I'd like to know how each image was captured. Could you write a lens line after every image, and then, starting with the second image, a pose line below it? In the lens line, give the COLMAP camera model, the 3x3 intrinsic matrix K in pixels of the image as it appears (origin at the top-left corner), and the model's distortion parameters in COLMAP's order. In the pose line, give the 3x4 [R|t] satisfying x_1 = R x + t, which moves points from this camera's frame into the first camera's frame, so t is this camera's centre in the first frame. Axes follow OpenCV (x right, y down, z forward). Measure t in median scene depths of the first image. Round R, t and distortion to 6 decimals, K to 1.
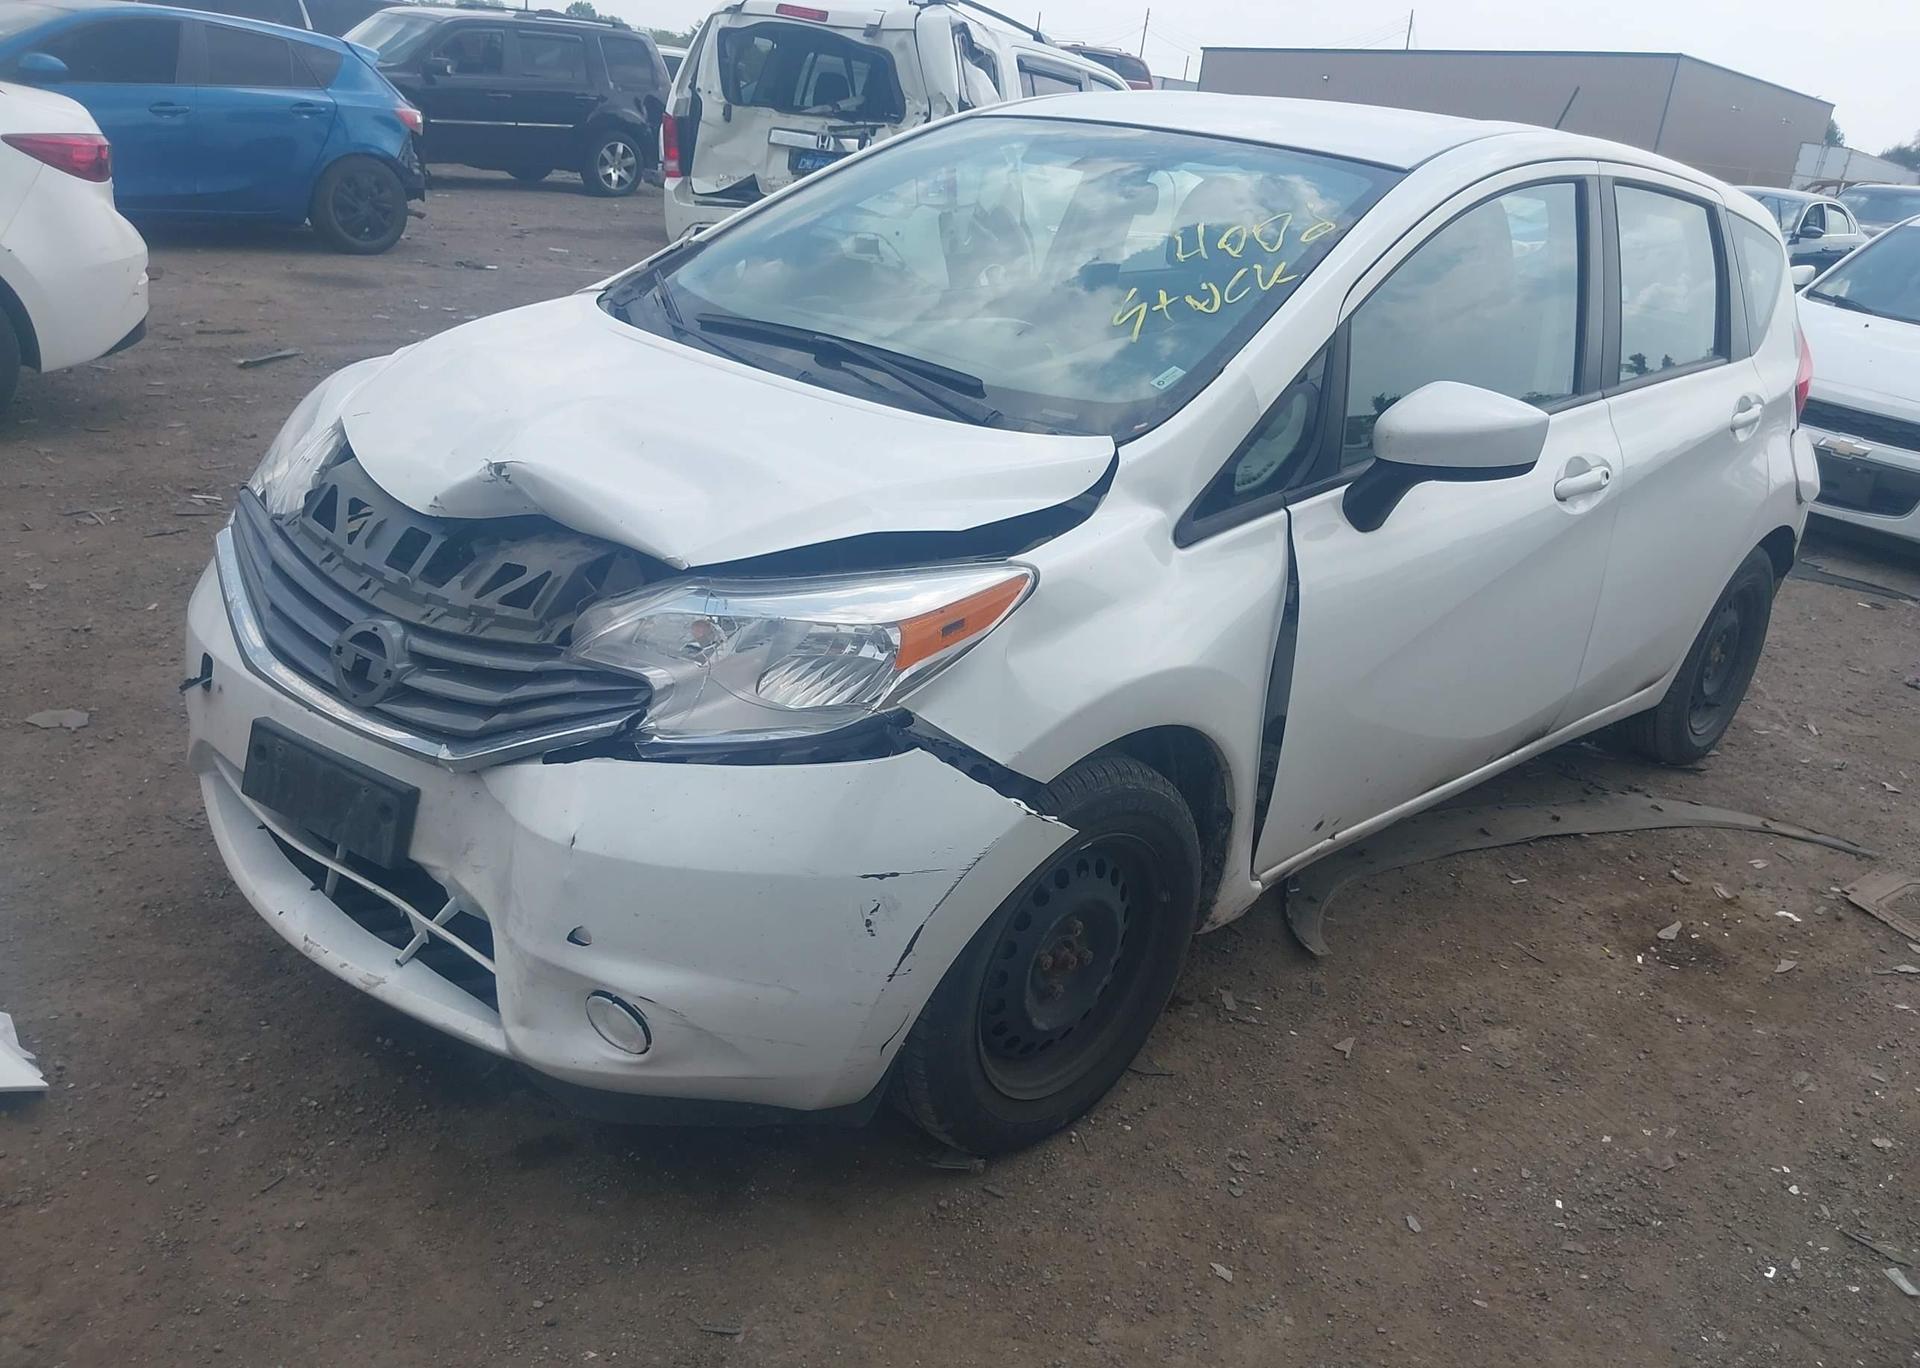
lens RADIAL K [[1598.8, 0, 991.2], [0, 1598.8, 685.7], [0, 0, 1]] dist [0.007267, -0.009667]
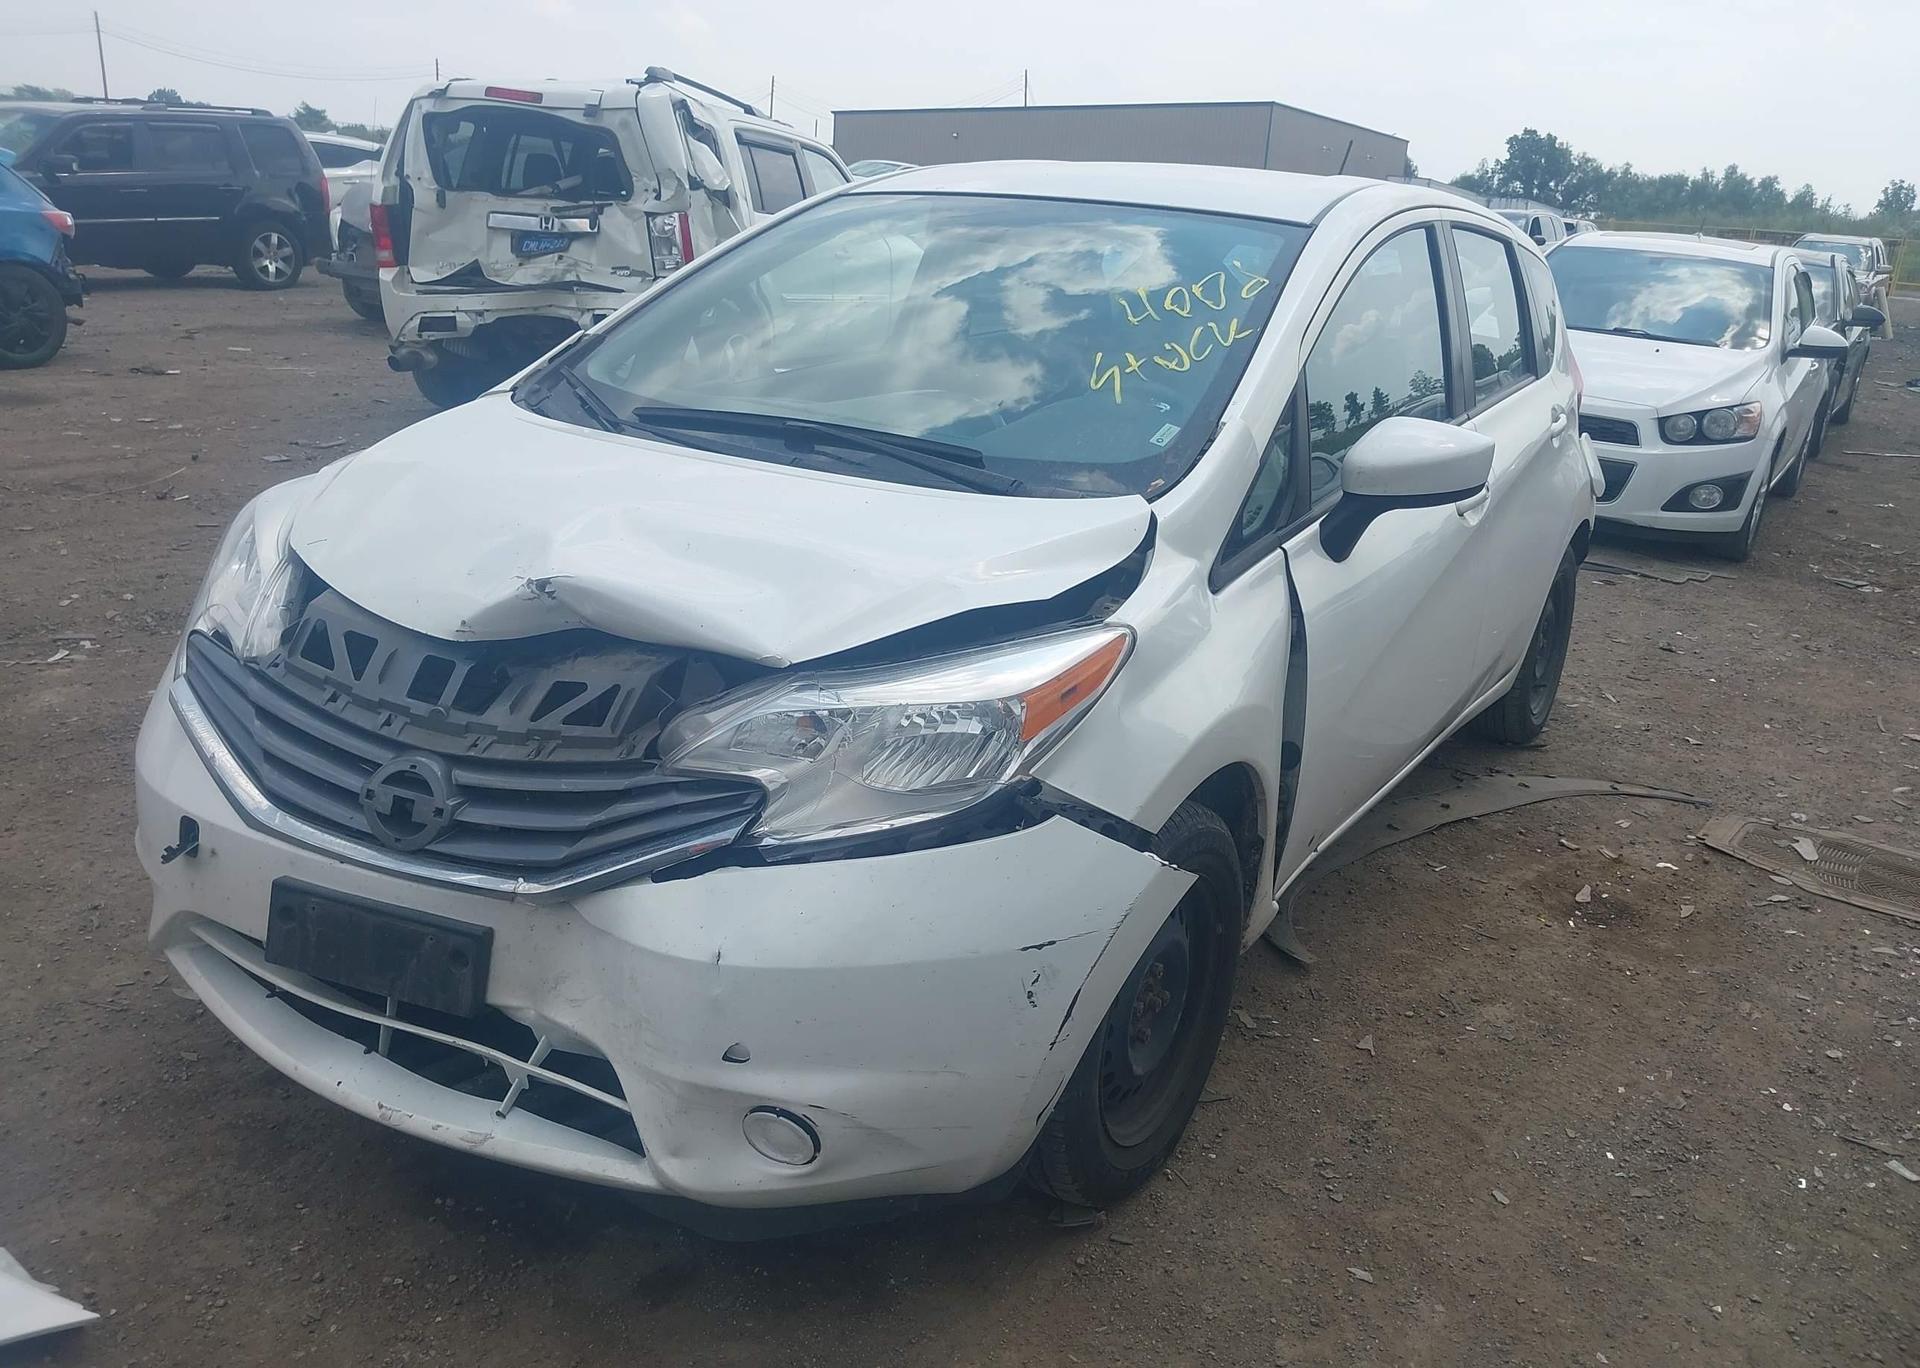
lens RADIAL K [[1571.7, 0, 984.7], [0, 1571.7, 682.7], [0, 0, 1]] dist [0.008593, -0.012345]
pose [[0.972485, -0.112835, 0.203815, -0.226879], [0.118955, 0.992737, -0.017991, -0.026079], [-0.200304, 0.041741, 0.978844, 0.020223]]
